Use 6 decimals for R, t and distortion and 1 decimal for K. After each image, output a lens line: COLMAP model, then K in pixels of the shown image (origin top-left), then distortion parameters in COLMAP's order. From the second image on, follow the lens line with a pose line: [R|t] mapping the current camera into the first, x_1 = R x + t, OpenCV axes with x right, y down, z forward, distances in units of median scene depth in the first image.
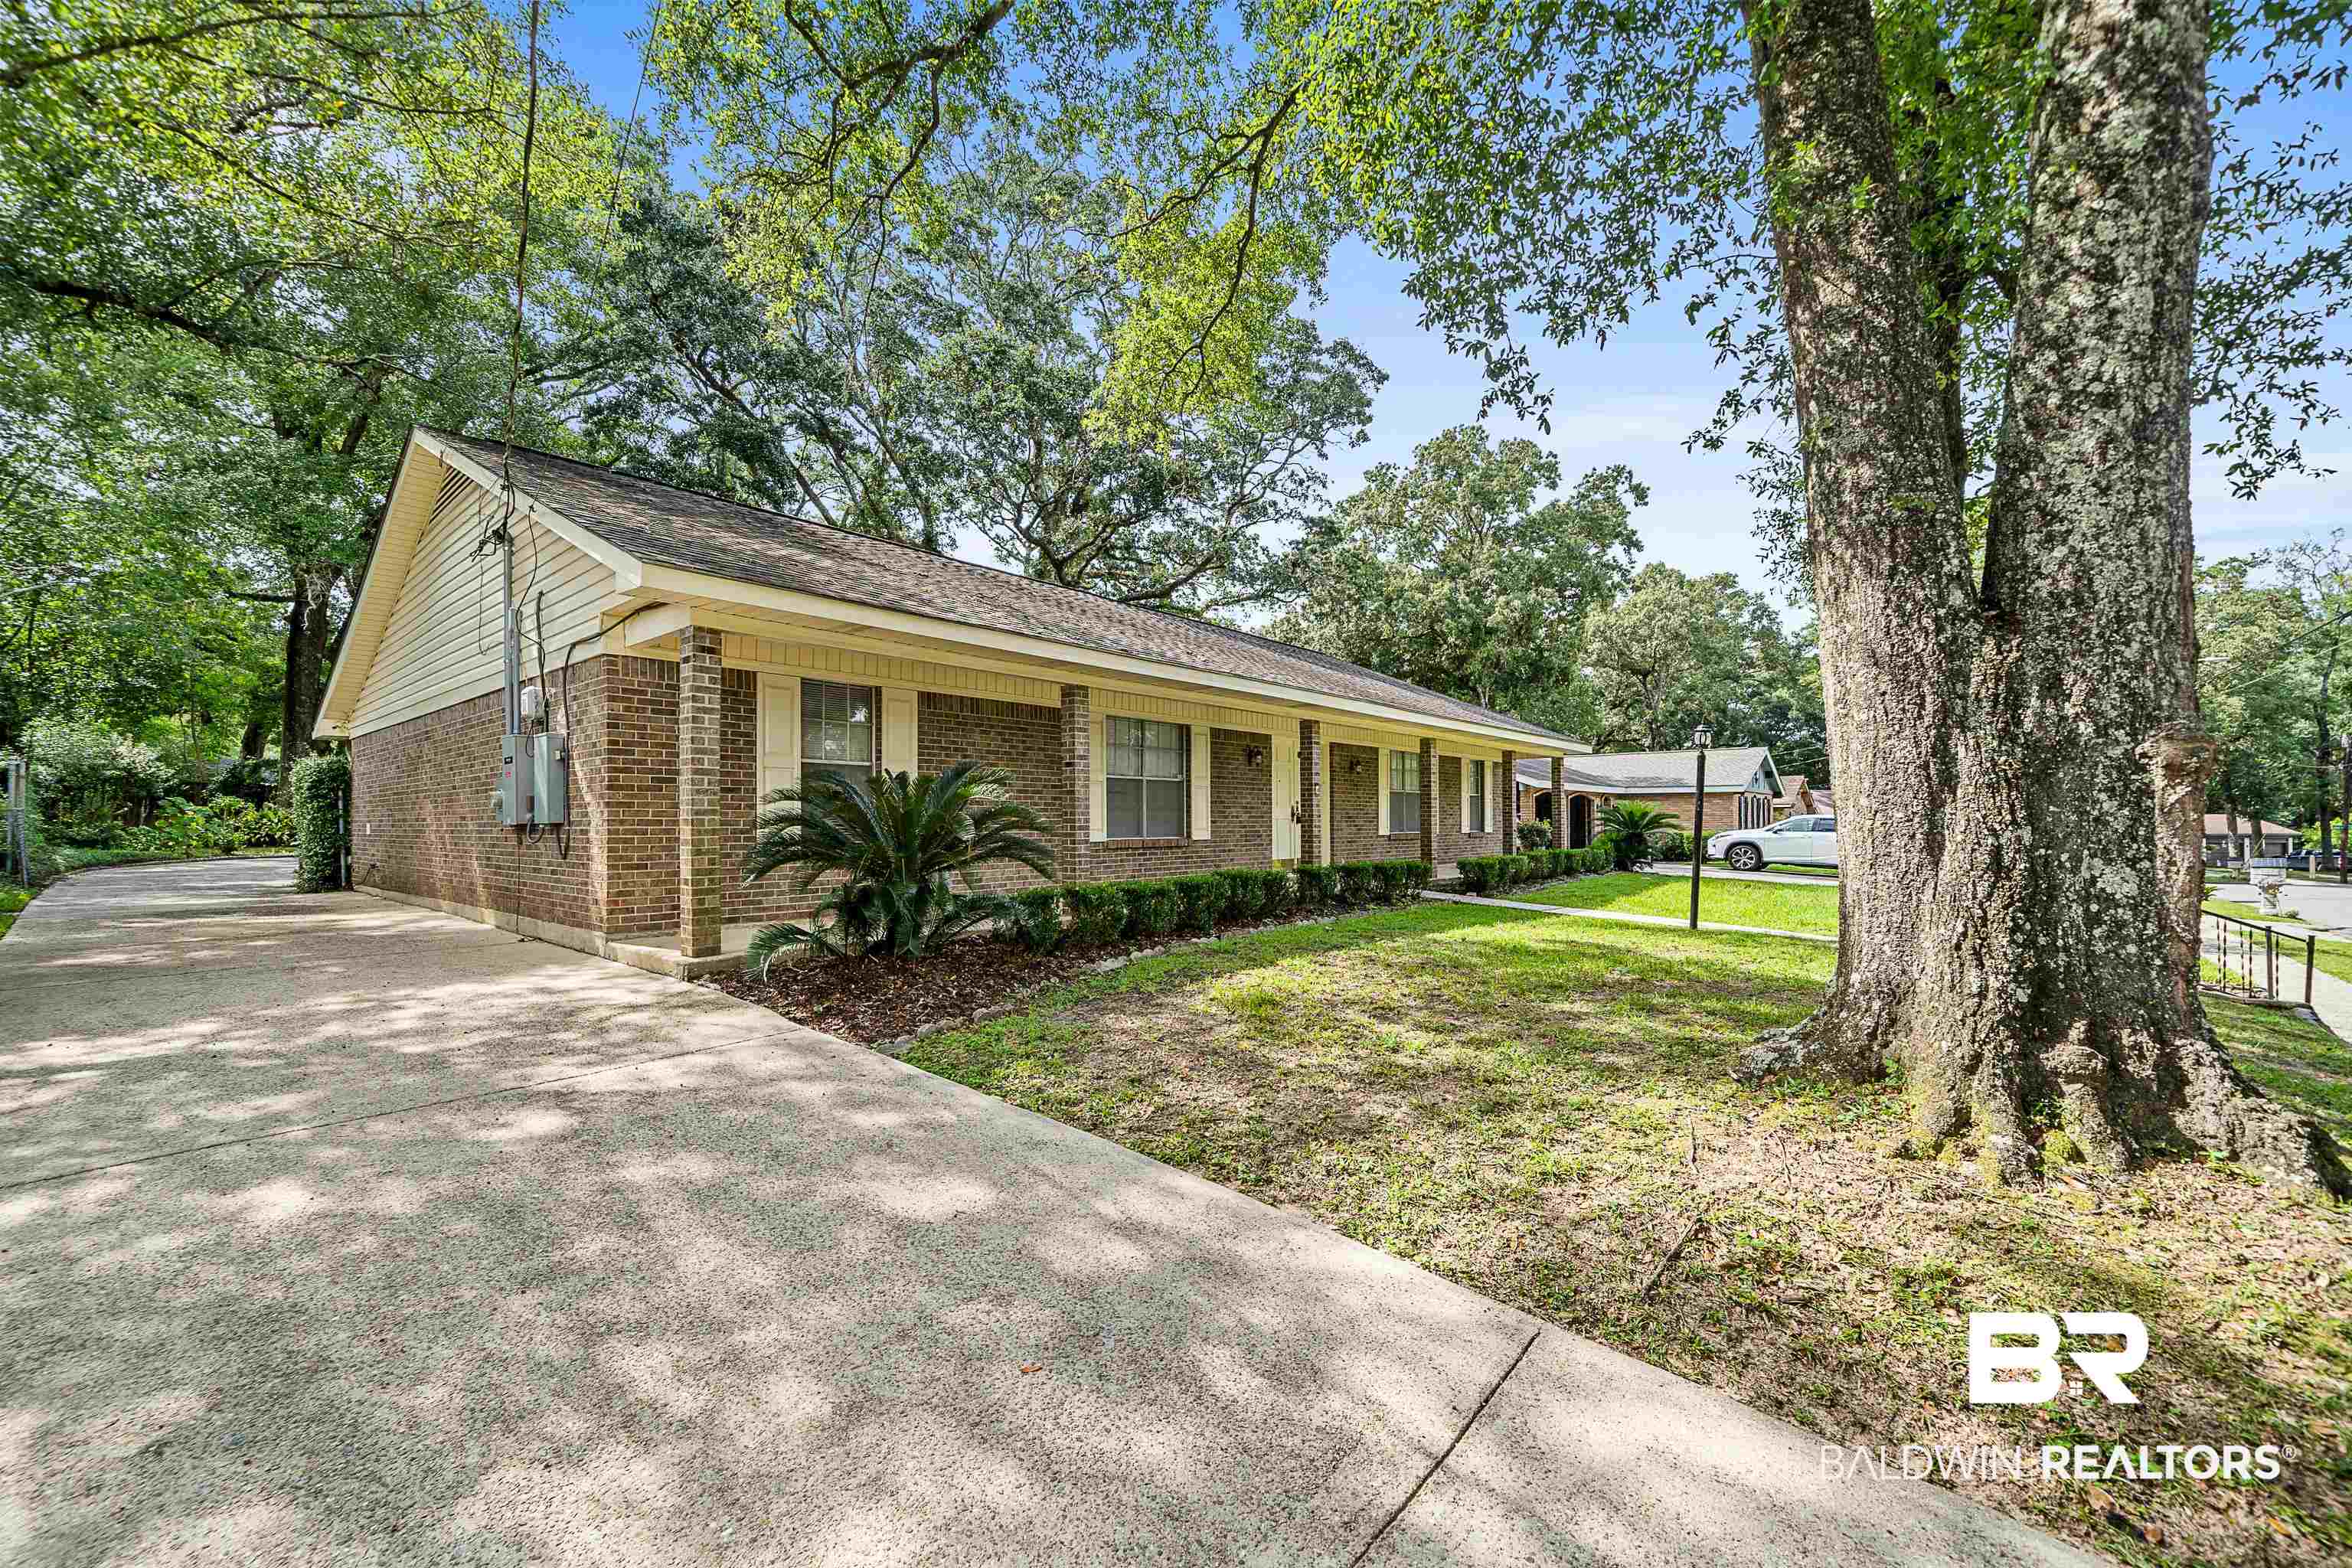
lens RADIAL K [[936.1, 0, 1160.6], [0, 936.1, 796.1], [0, 0, 1]] dist [-0.002168, -0.000119]
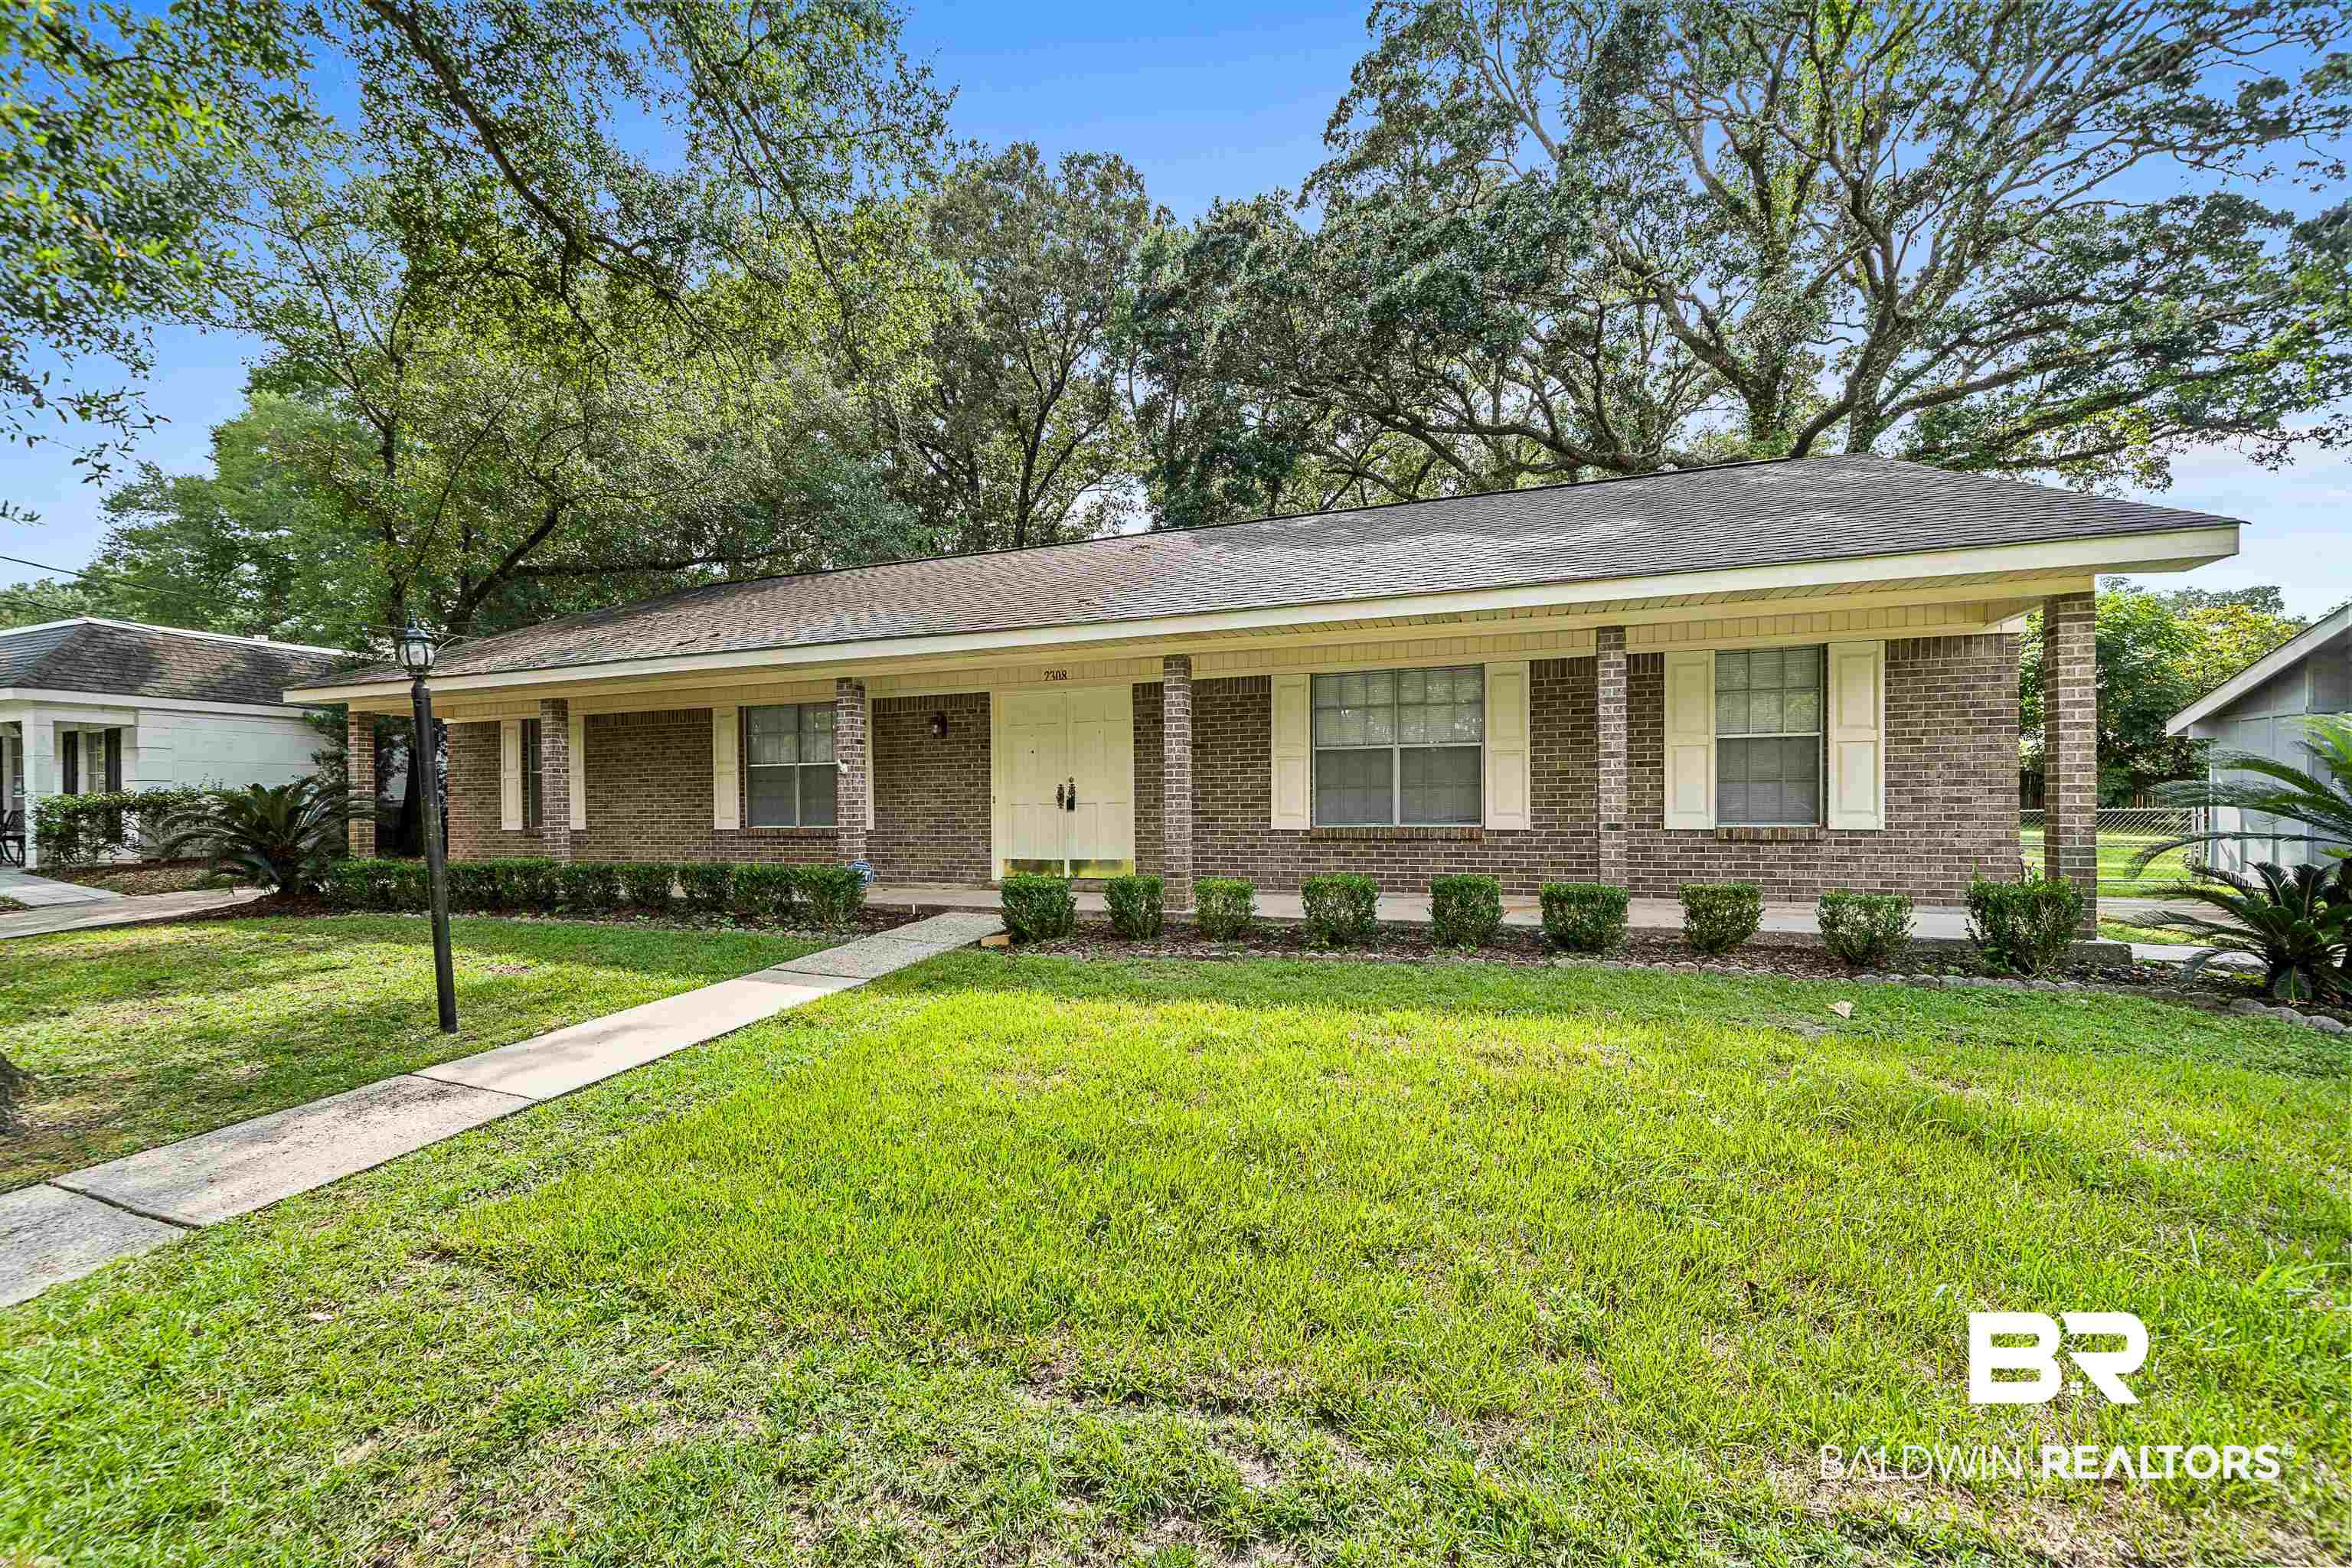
lens RADIAL K [[936.1, 0, 1161.1], [0, 936.1, 793.5], [0, 0, 1]] dist [-0.002168, -0.000119]
pose [[0.351739, -0.002437, -0.936095, 0.351342], [0.039022, 0.999166, 0.012062, 0.004881], [0.935284, -0.040771, 0.351541, 0.350148]]
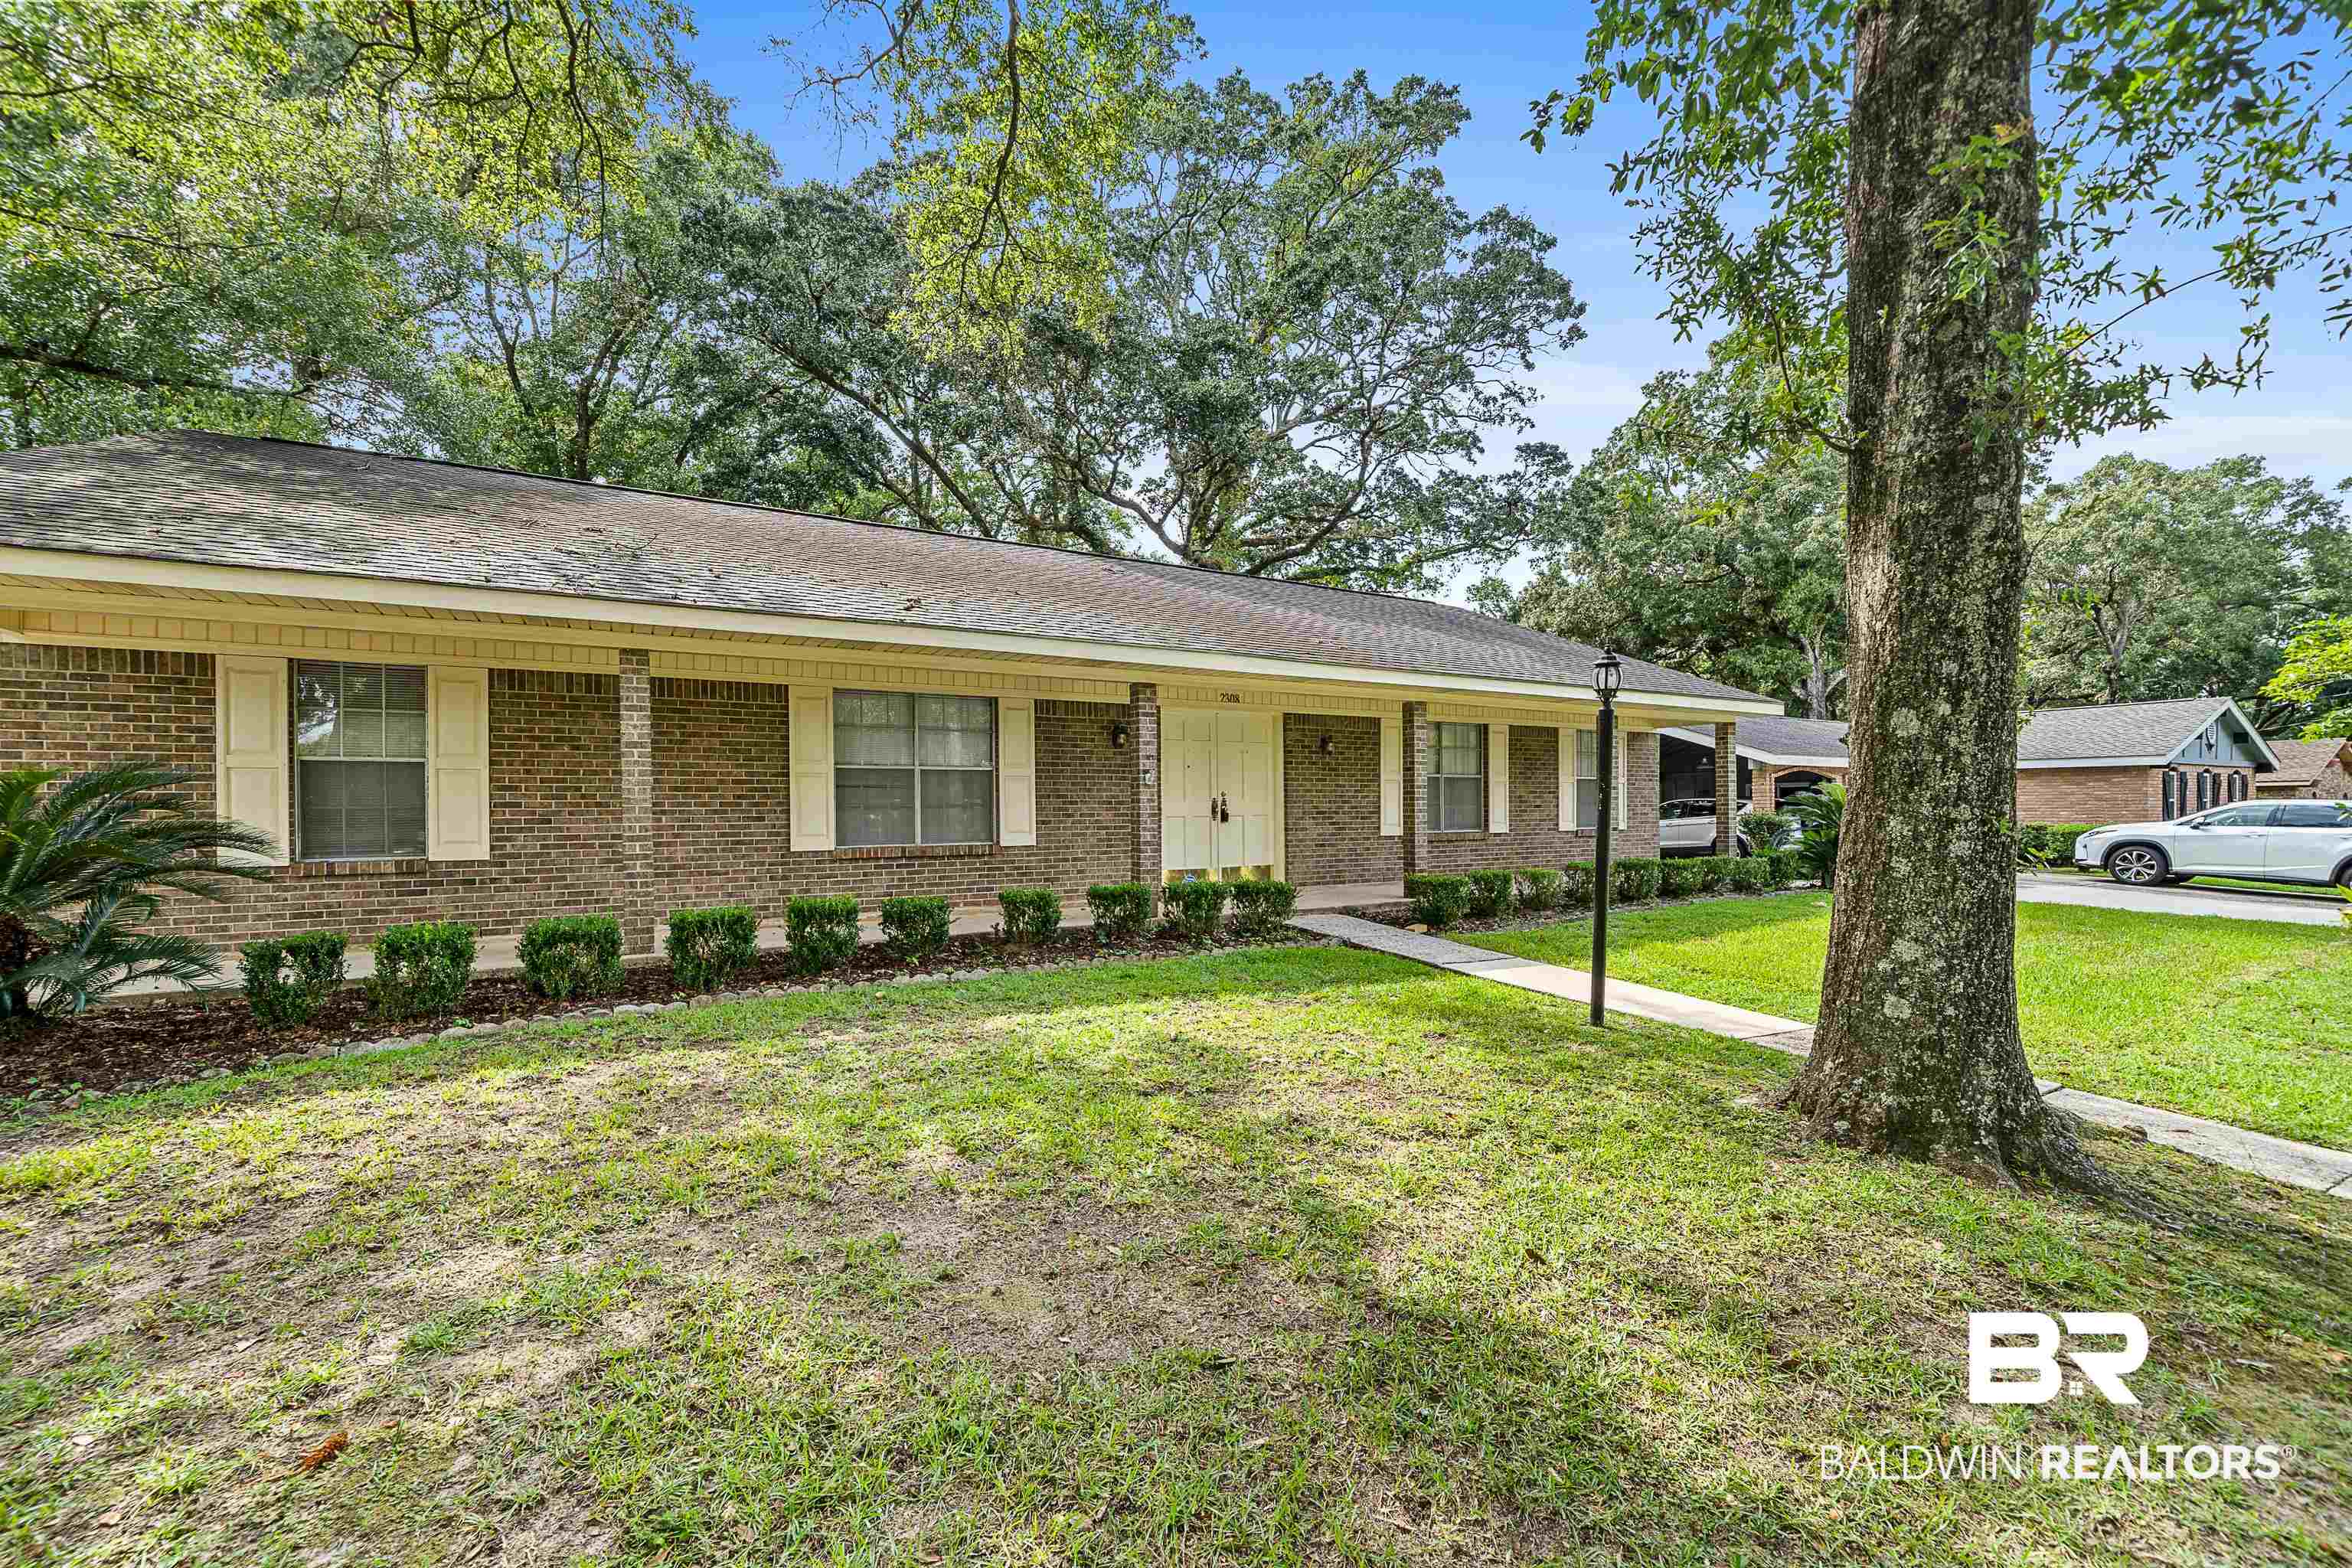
lens RADIAL K [[936.1, 0, 1180.3], [0, 936.1, 797.6], [0, 0, 1]] dist [-0.002168, -0.000119]
pose [[0.943237, -0.008031, -0.332025, 0.156417], [0.013886, 0.999787, 0.015264, -0.000864], [0.331831, -0.019008, 0.943147, 0.116866]]
